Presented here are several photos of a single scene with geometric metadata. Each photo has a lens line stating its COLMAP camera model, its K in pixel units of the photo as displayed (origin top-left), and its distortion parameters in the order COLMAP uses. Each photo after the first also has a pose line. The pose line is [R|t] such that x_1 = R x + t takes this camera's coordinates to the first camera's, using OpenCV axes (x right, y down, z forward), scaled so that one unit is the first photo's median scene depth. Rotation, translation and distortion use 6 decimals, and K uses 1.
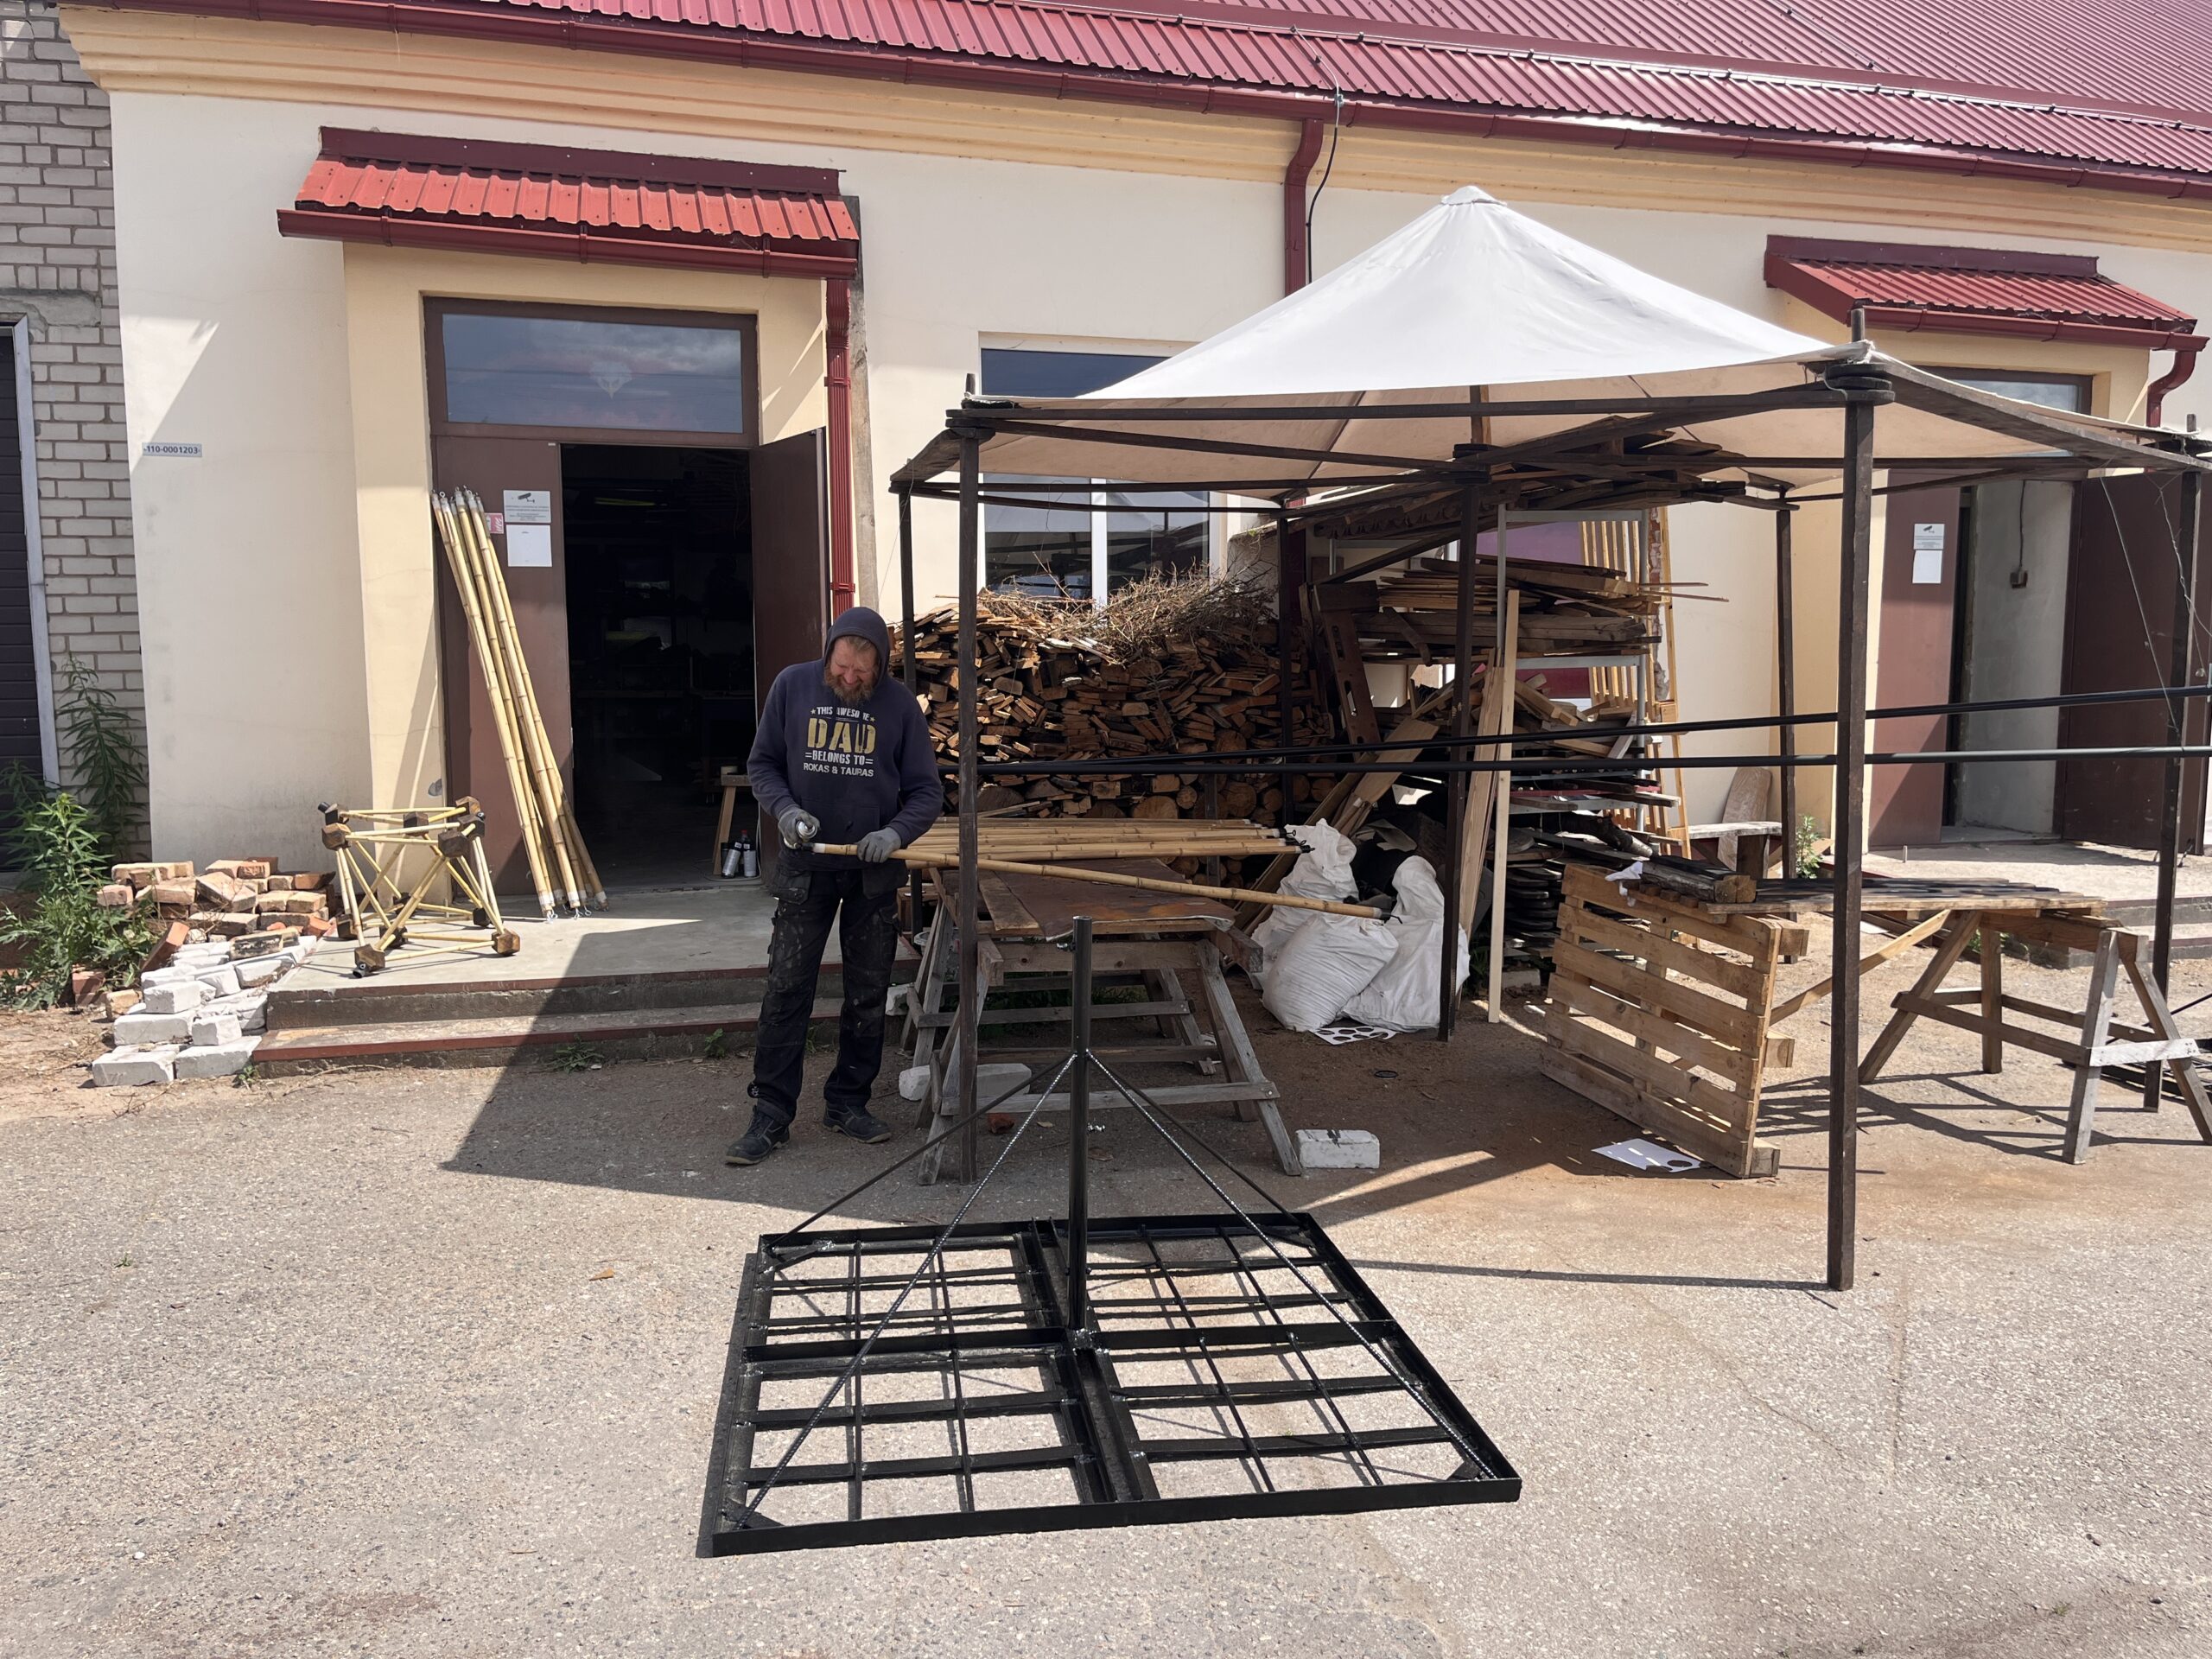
lens RADIAL K [[1654.9, 0, 1107.3], [0, 1654.9, 813.6], [0, 0, 1]] dist [0.028225, 0.001695]
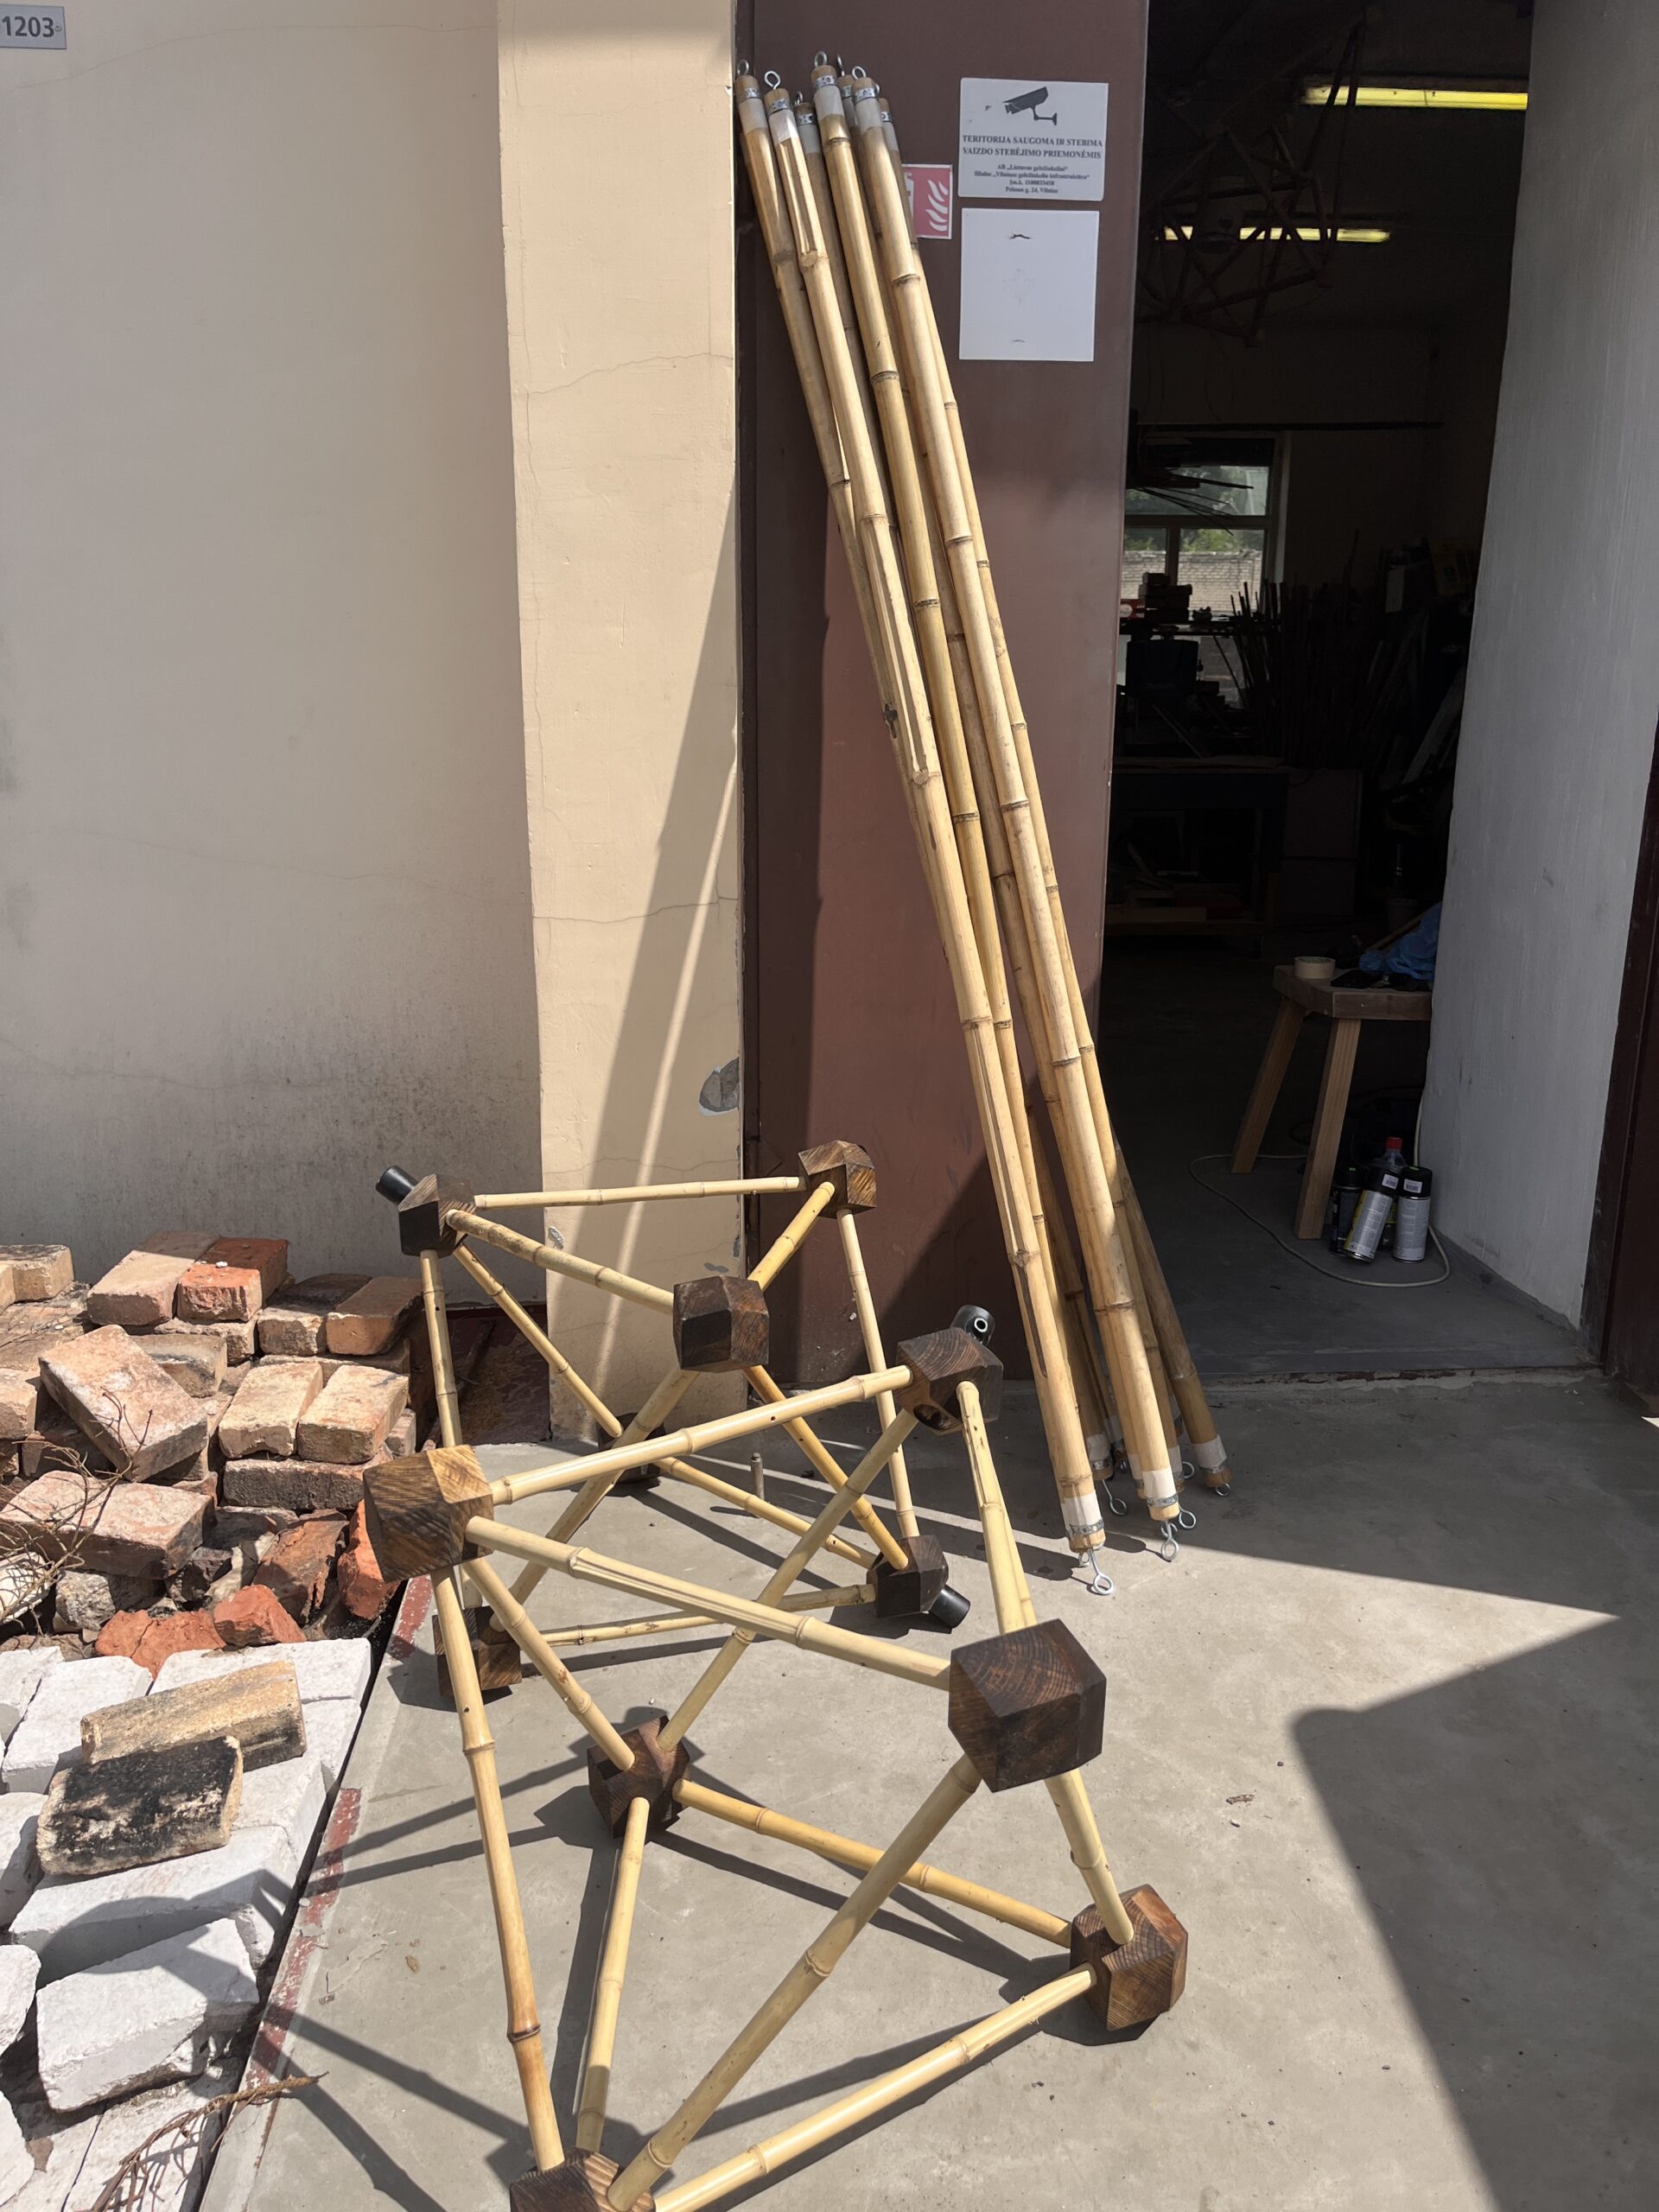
lens RADIAL K [[1654.9, 0, 833.9], [0, 1654.9, 1118.7], [0, 0, 1]] dist [0.028225, 0.001695]
pose [[0.978052, 0.063092, -0.198580, -0.319572], [-0.033196, 0.988064, 0.150426, -0.058383], [0.205701, -0.140533, 0.968472, 0.695508]]
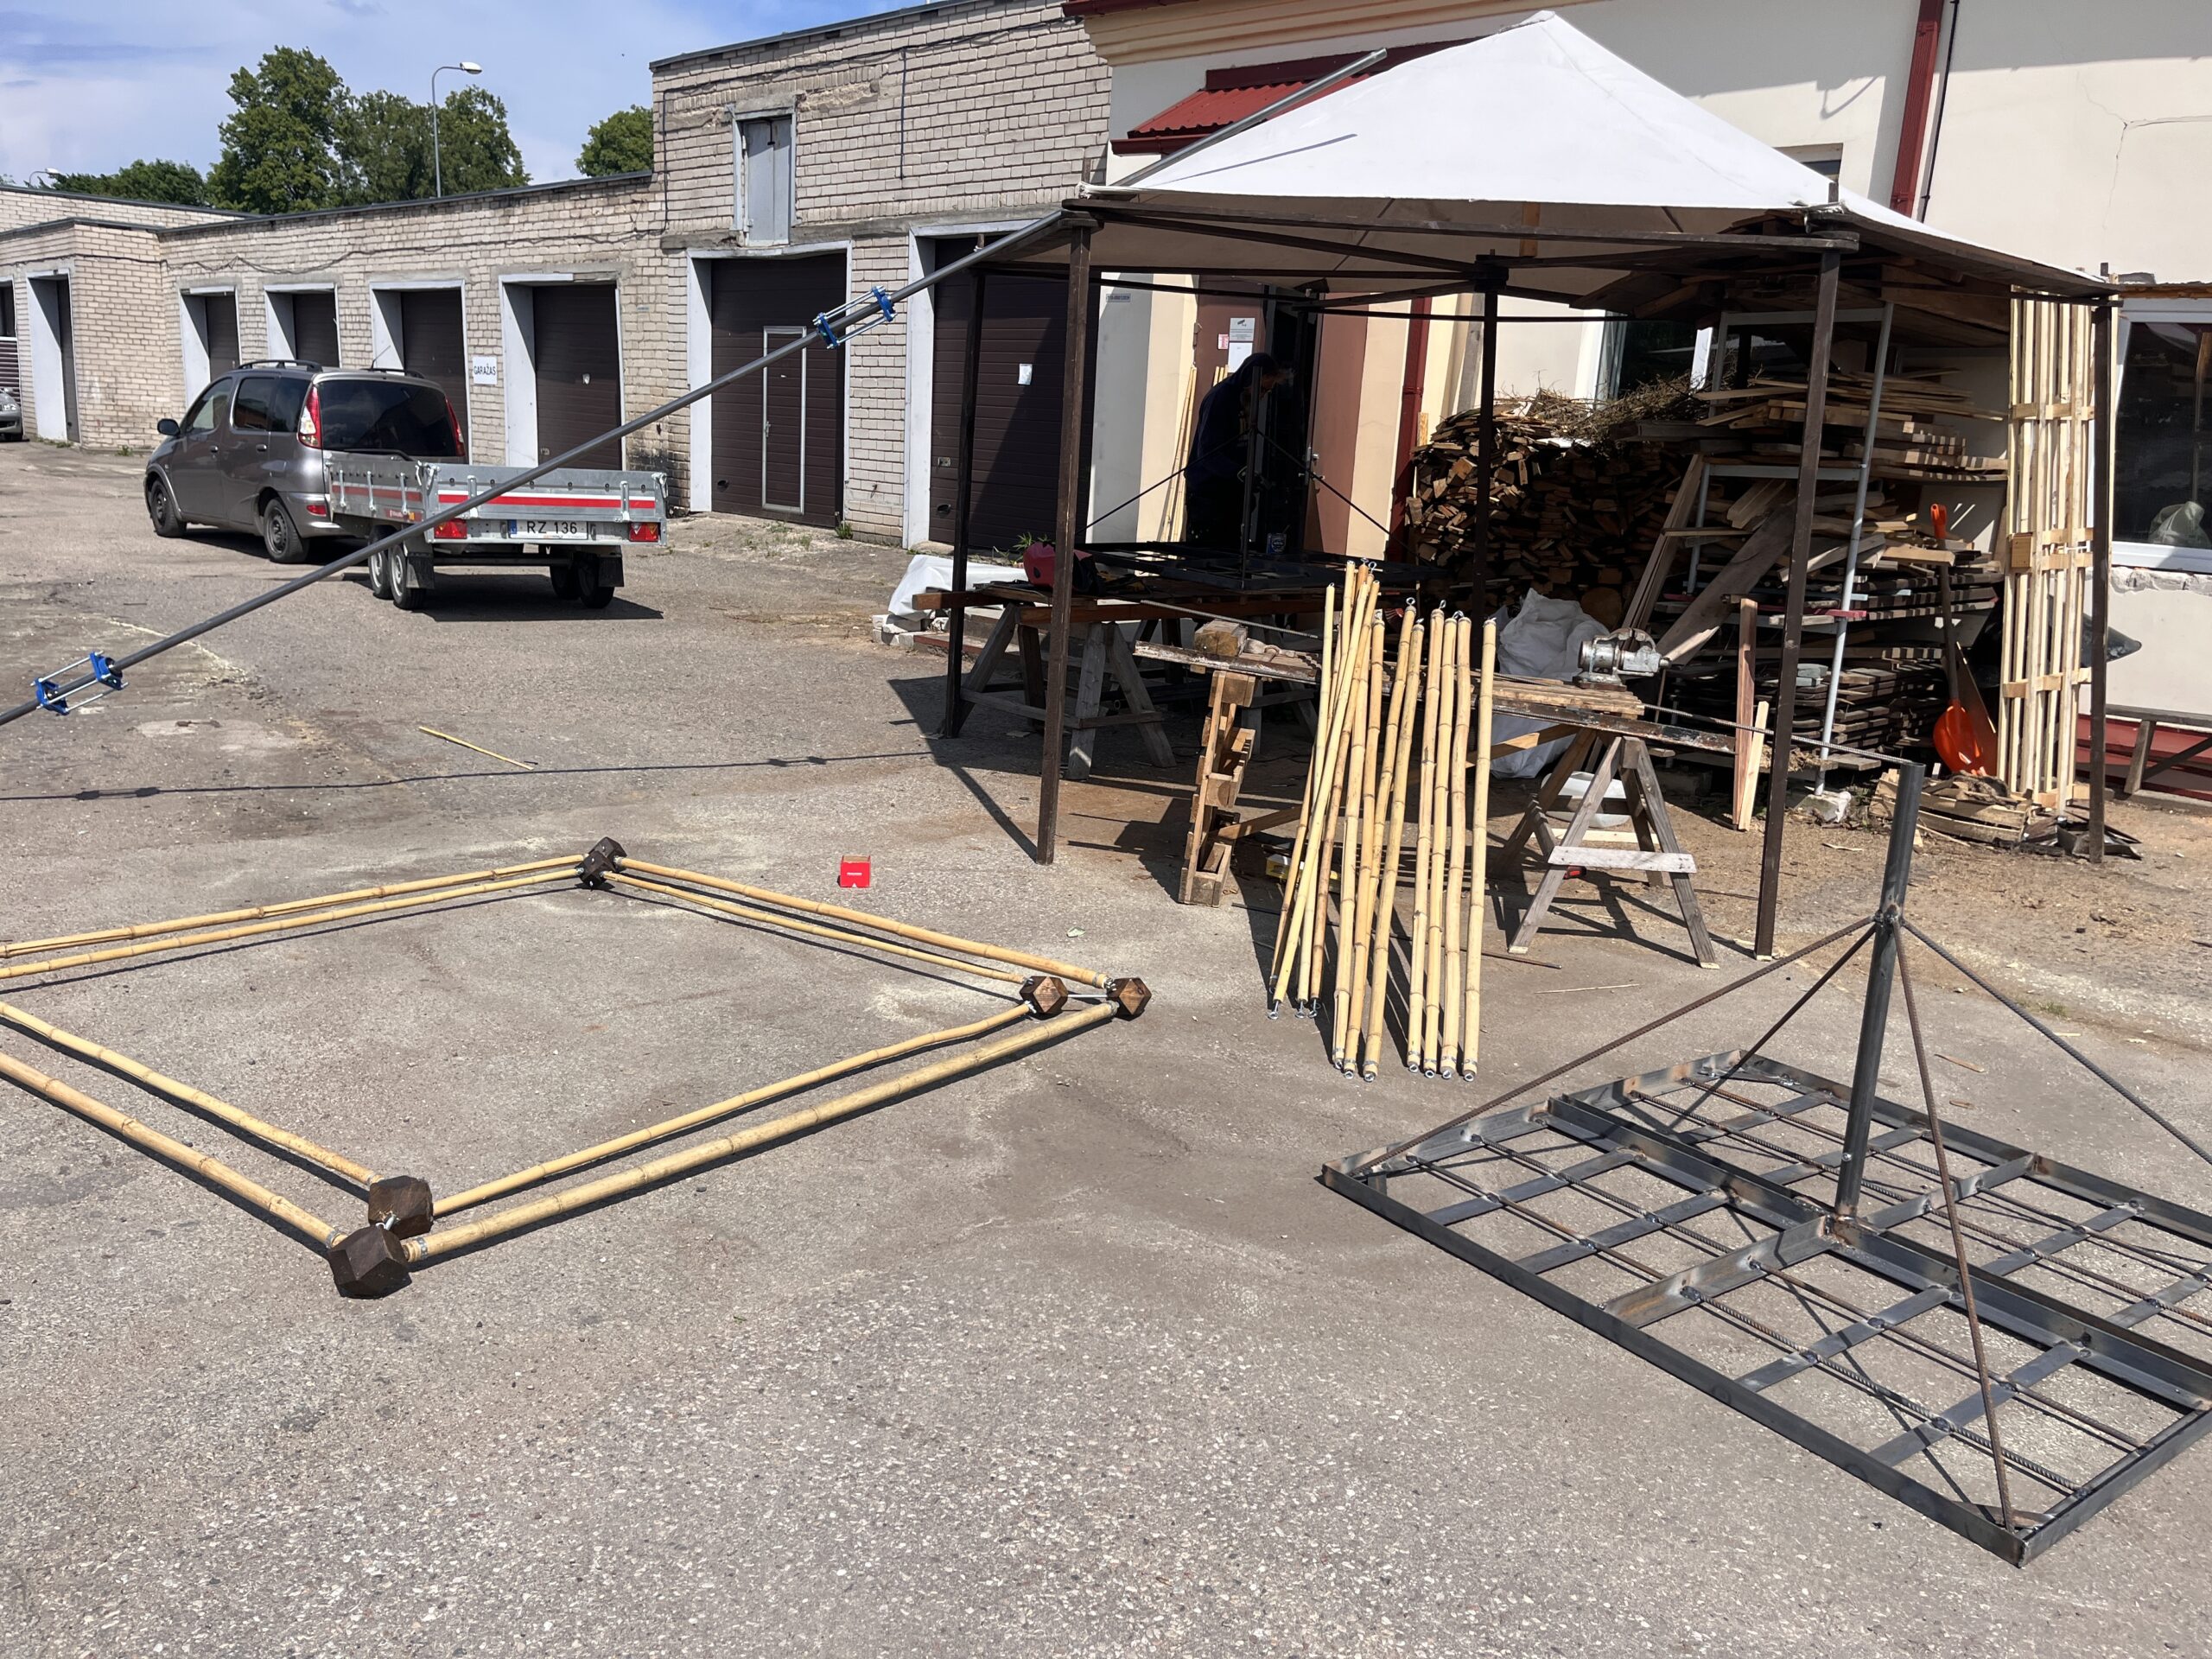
lens RADIAL K [[1654.9, 0, 1104.2], [0, 1654.9, 822.6], [0, 0, 1]] dist [0.028225, 0.001695]
pose [[0.393560, 0.216006, -0.893561, 0.943797], [-0.141629, 0.974645, 0.173228, -0.008042], [0.908324, 0.058378, 0.414174, 0.356497]]
